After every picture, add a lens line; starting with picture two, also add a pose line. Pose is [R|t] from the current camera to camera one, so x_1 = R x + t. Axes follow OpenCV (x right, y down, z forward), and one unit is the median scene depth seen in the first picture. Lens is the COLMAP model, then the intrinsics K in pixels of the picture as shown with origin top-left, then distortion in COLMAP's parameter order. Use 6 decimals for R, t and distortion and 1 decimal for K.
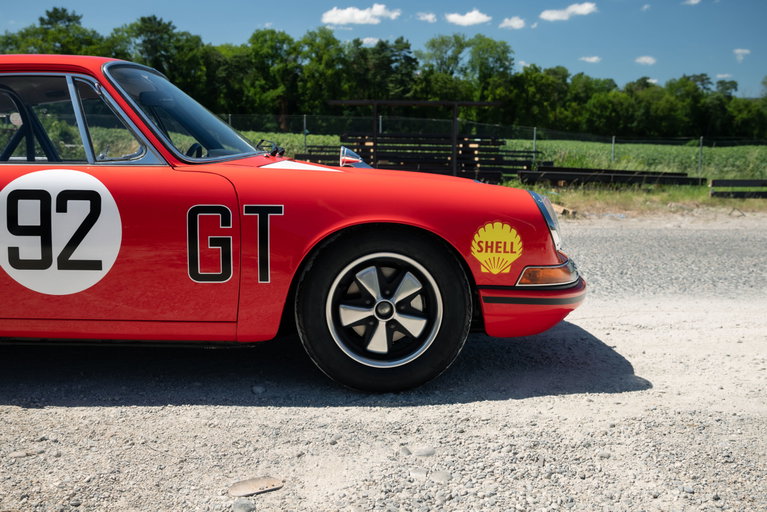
lens RADIAL K [[756.5, 0, 384.0], [0, 756.5, 263.9], [0, 0, 1]] dist [-0.026892, 0.000000]
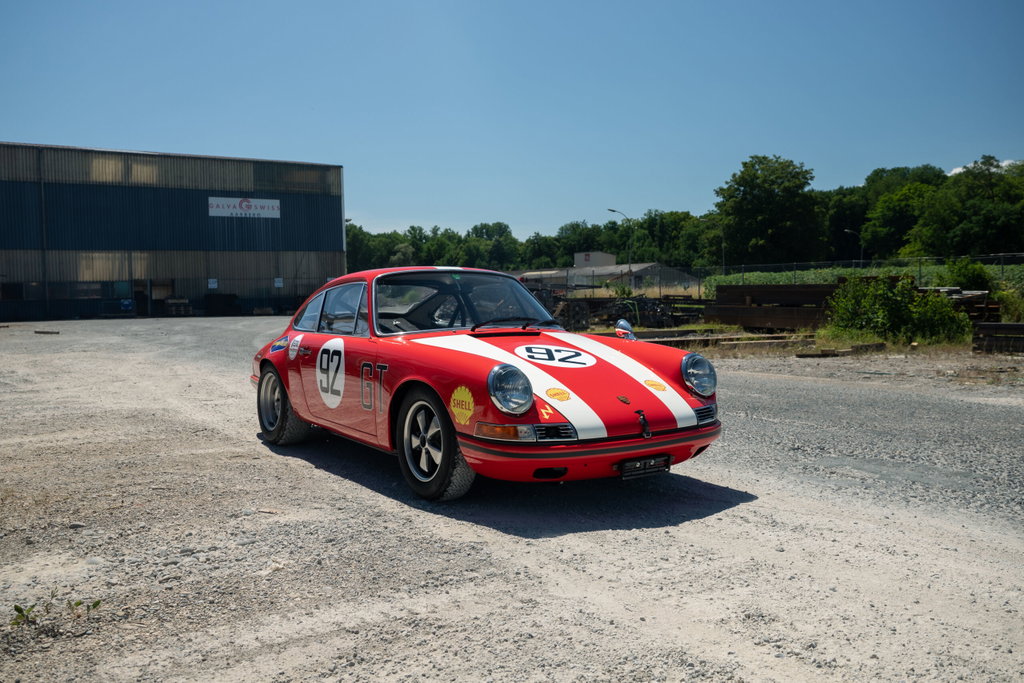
lens RADIAL K [[893.7, 0, 501.1], [0, 893.7, 335.9], [0, 0, 1]] dist [-0.041706, 0.016460]
pose [[0.514374, 0.023935, -0.857232, 0.796030], [-0.108468, 0.993398, -0.037348, -0.047030], [0.850678, 0.112193, 0.513575, 0.119334]]
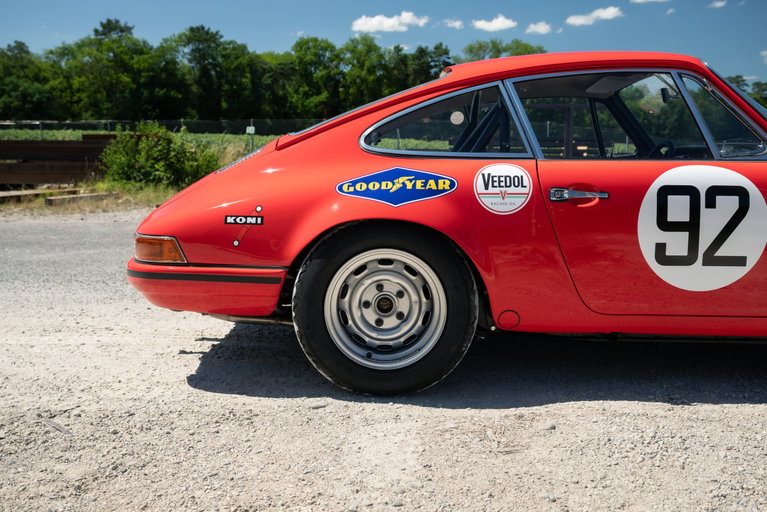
lens RADIAL K [[756.5, 0, 385.5], [0, 756.5, 225.0], [0, 0, 1]] dist [-0.026892, 0.000000]
pose [[0.999028, -0.003171, -0.043975, -0.402126], [0.000686, 0.998408, -0.056401, 0.004690], [0.044084, 0.056315, 0.997439, -0.002835]]
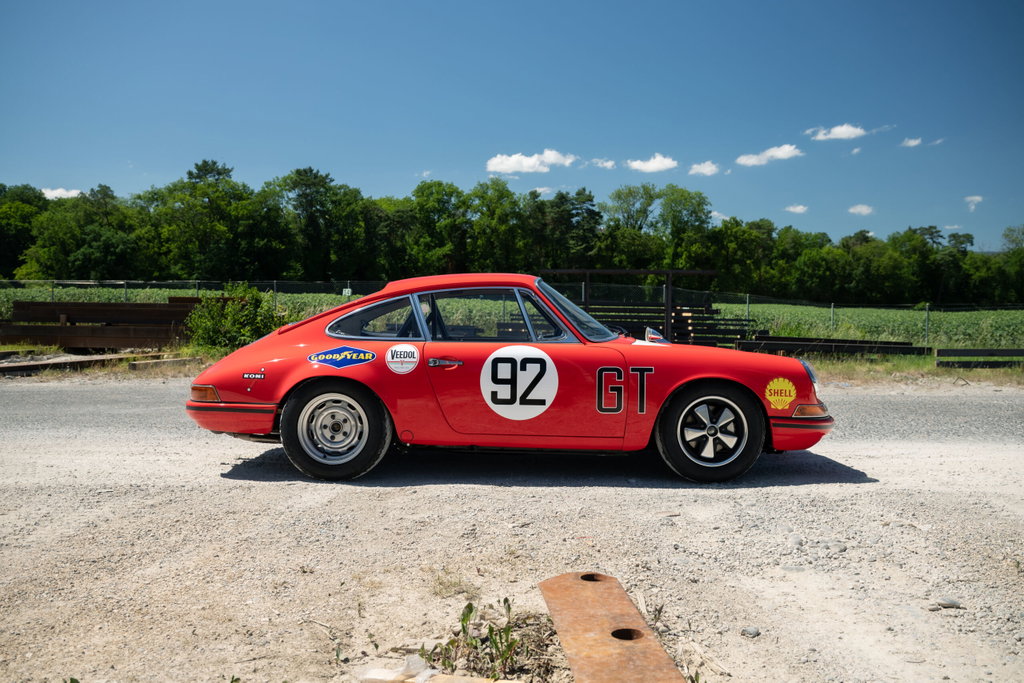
lens RADIAL K [[883.7, 0, 521.9], [0, 883.7, 343.3], [0, 0, 1]] dist [-0.047793, 0.028878]
pose [[0.999032, 0.000863, -0.043984, -0.170306], [-0.005992, 0.993159, -0.116614, 0.050484], [0.043582, 0.116765, 0.992203, -0.486350]]
